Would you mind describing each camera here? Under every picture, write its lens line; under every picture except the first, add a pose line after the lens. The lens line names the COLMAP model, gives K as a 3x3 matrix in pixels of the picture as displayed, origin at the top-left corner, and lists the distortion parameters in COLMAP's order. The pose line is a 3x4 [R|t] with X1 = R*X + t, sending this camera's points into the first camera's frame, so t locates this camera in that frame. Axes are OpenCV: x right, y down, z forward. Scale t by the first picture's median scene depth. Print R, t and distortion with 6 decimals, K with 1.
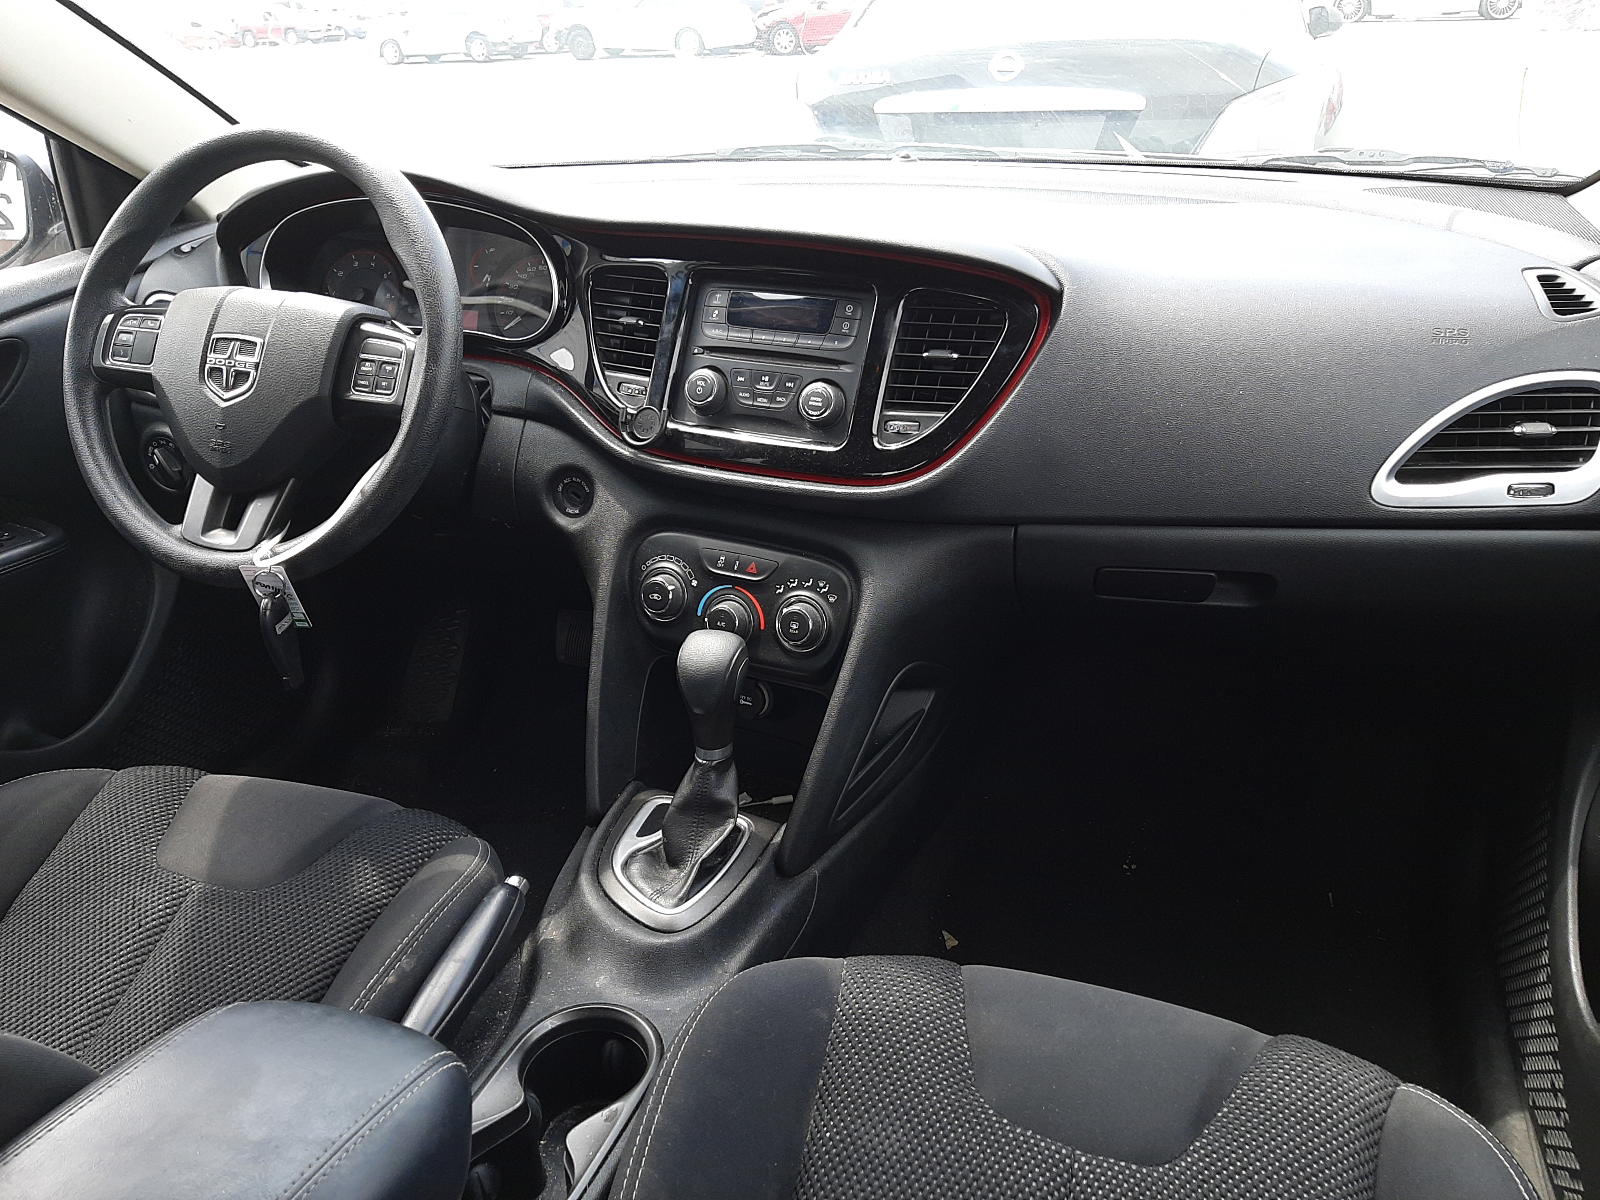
lens RADIAL K [[1184.5, 0, 800.0], [0, 1184.5, 600.0], [0, 0, 1]] dist [0.002109, -0.002765]
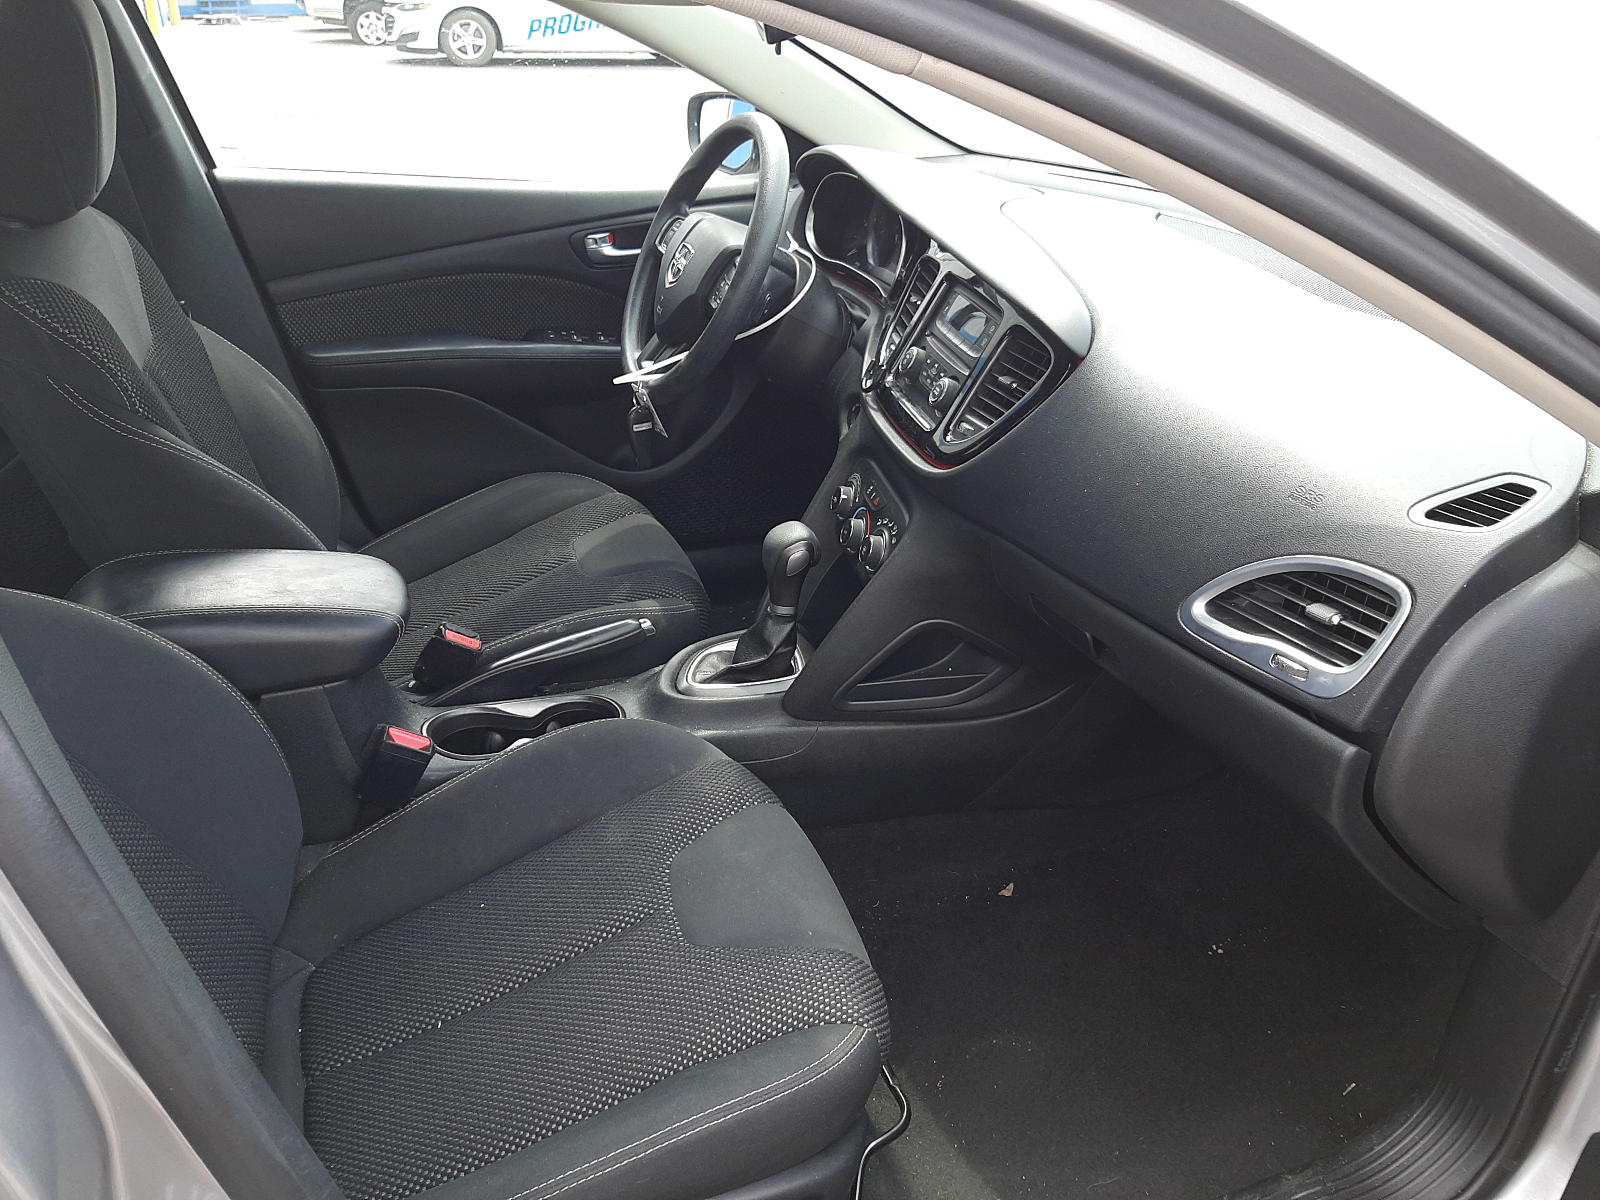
lens RADIAL K [[1184.5, 0, 800.0], [0, 1184.5, 600.0], [0, 0, 1]] dist [0.002109, -0.002765]
pose [[0.646606, 0.401760, -0.648451, 0.857941], [-0.364668, 0.909442, 0.199831, -0.169008], [0.670013, 0.107257, 0.734560, -0.004424]]
